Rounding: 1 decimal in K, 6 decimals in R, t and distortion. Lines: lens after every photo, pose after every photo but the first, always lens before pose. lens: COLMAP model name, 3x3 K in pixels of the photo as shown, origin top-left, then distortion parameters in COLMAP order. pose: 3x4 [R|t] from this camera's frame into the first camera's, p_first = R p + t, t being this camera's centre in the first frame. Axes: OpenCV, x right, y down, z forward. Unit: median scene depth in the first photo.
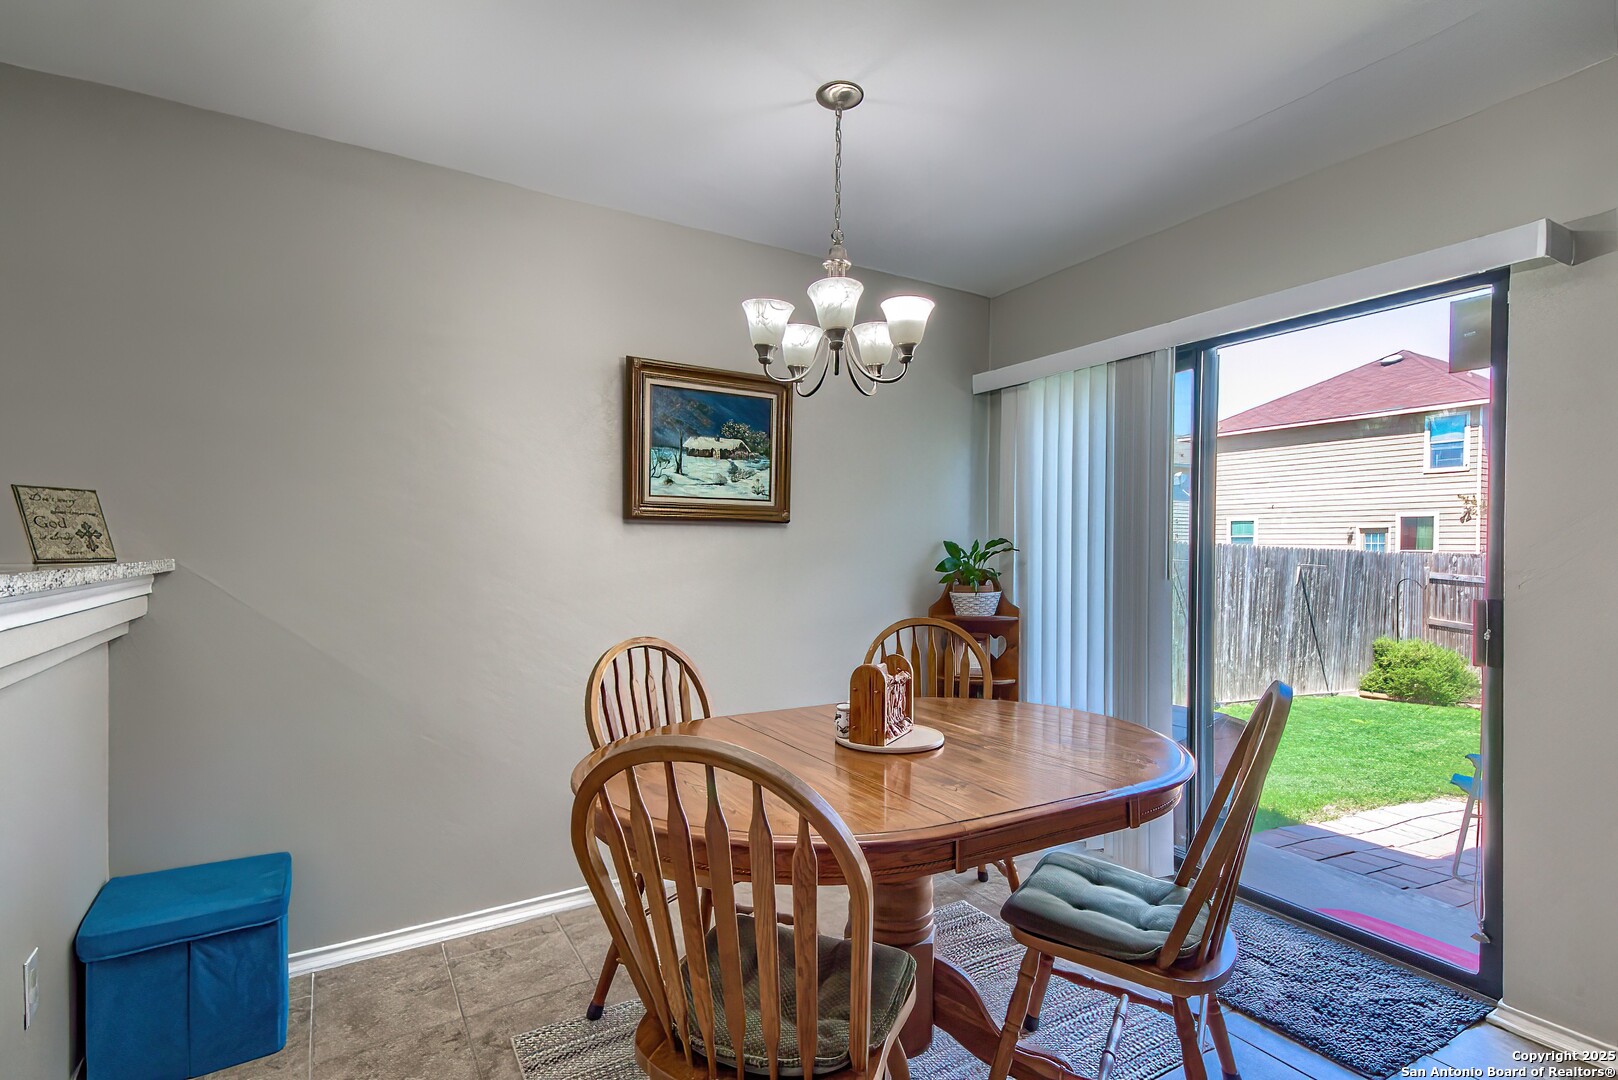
lens RADIAL K [[791.9, 0, 801.3], [0, 791.9, 553.0], [0, 0, 1]] dist [0.072501, -0.044632]
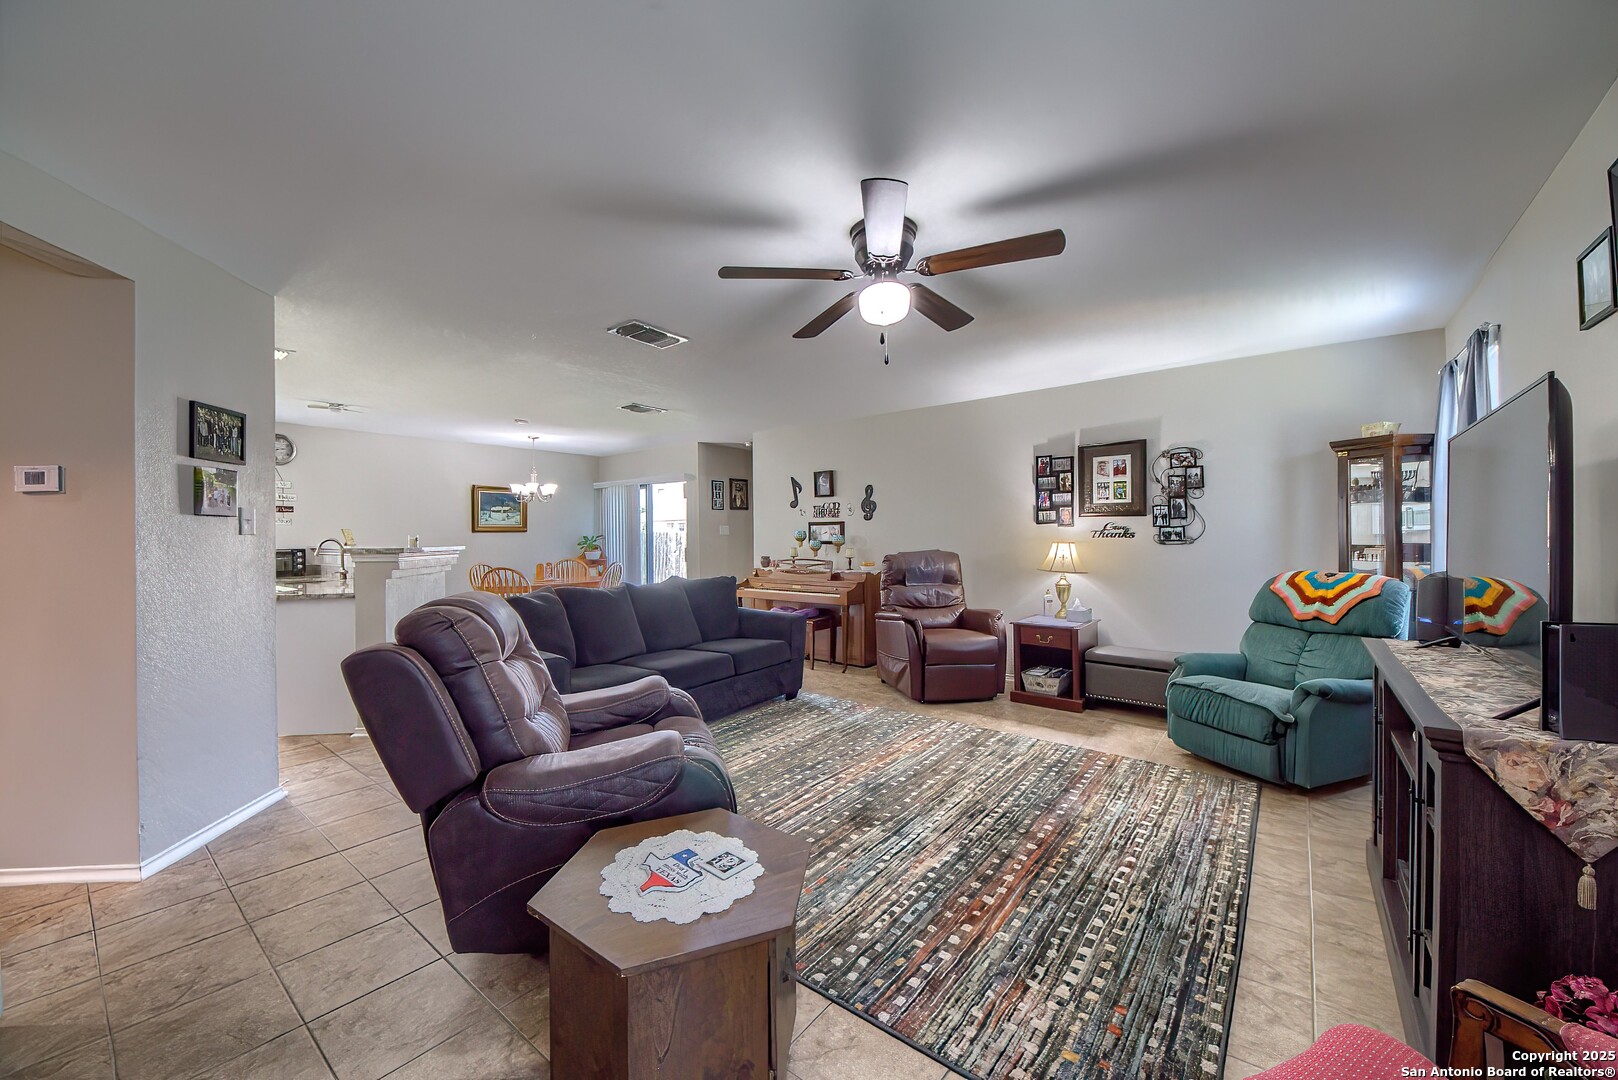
lens RADIAL K [[609.0, 0, 796.9], [0, 609.0, 540.6], [0, 0, 1]] dist [0.033000, -0.022132]
pose [[0.945326, -0.014996, 0.325783, 0.242182], [0.012963, 0.999881, 0.008408, -0.007392], [-0.325870, -0.003725, 0.945407, -1.999562]]
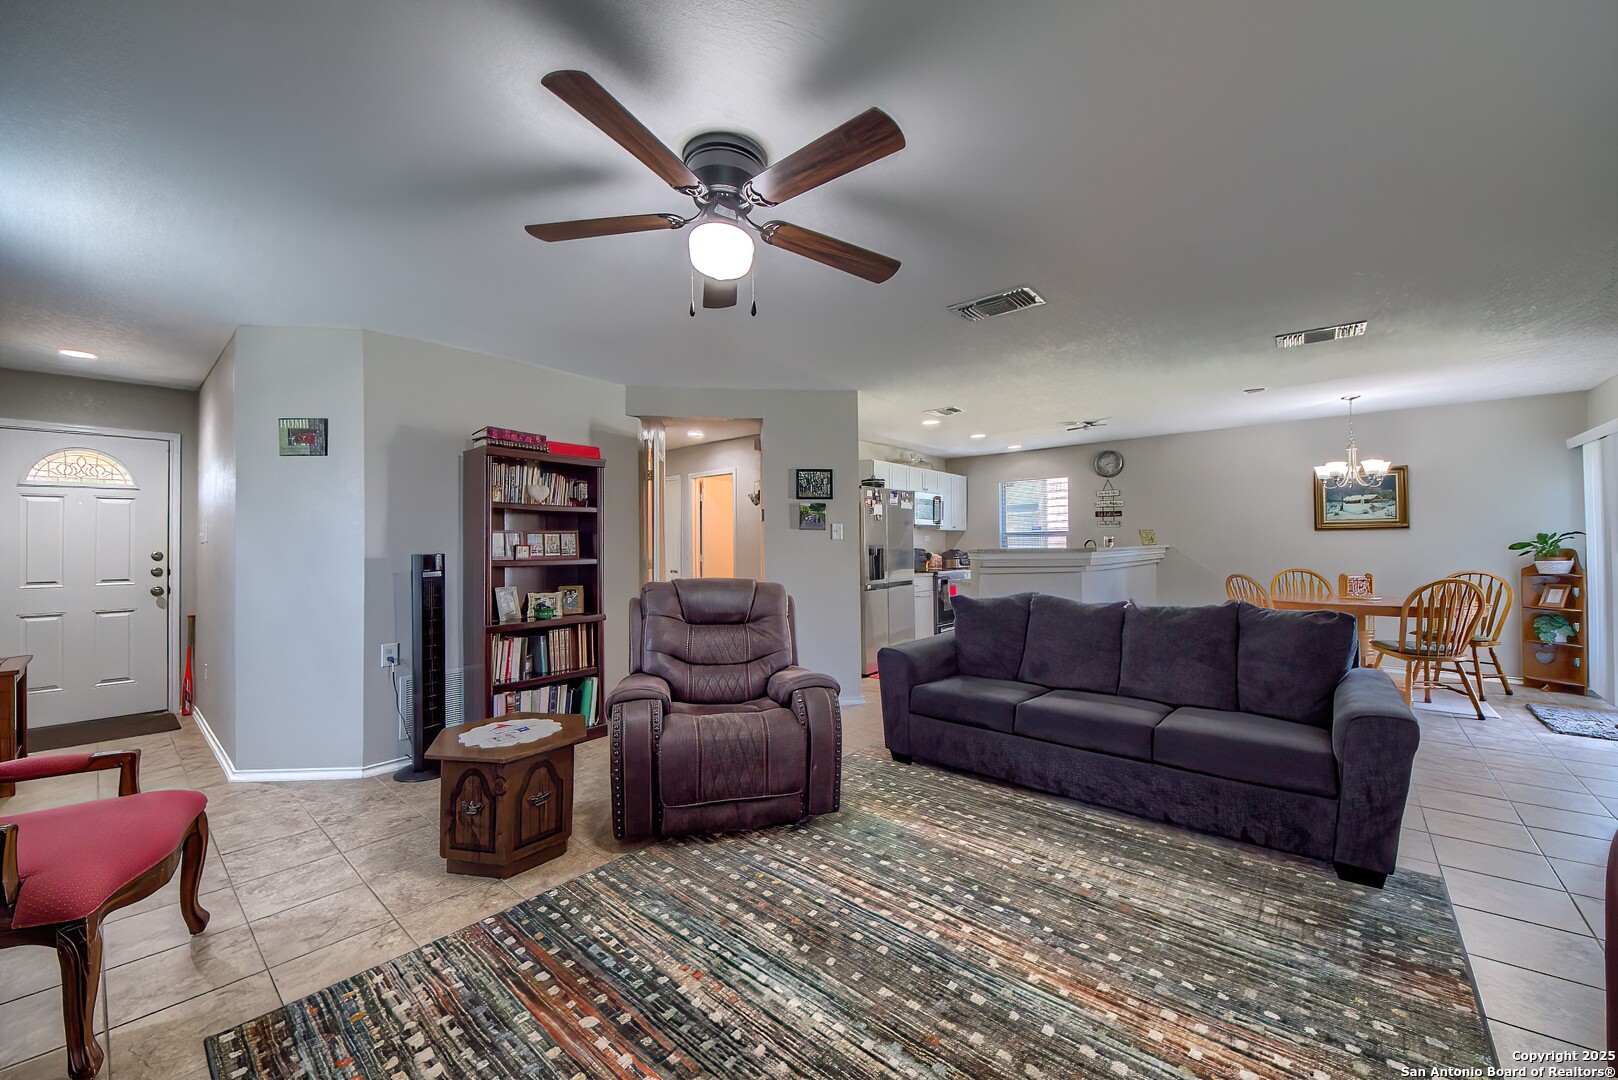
lens RADIAL K [[609.0, 0, 796.9], [0, 609.0, 540.6], [0, 0, 1]] dist [0.033000, -0.022132]
pose [[0.290962, -0.008891, -0.956693, 1.310323], [0.009390, 0.999935, -0.006437, -0.006983], [0.956688, -0.007110, 0.291027, -1.349864]]
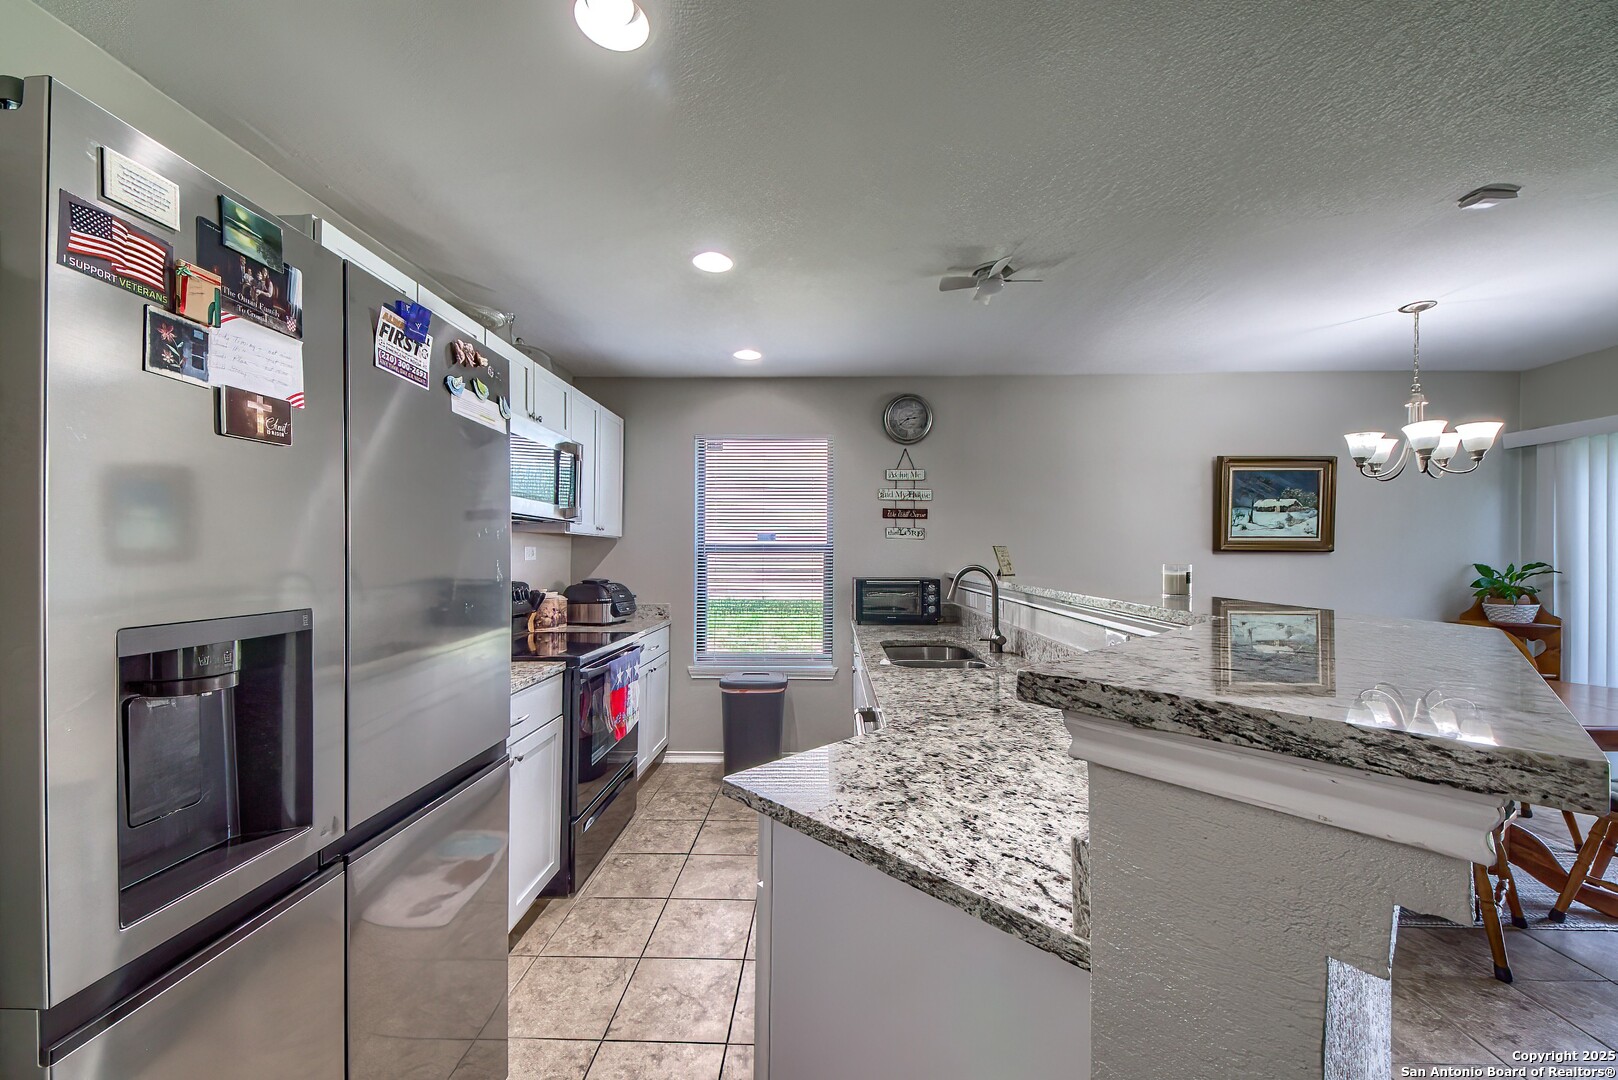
lens RADIAL K [[599.1, 0, 798.4], [0, 599.1, 546.8], [0, 0, 1]] dist [0.012192, -0.009547]
pose [[0.825474, -0.003557, -0.564429, -0.232921], [-0.004787, 0.999900, -0.013303, -0.031410], [0.564420, 0.013683, 0.825374, -0.562674]]
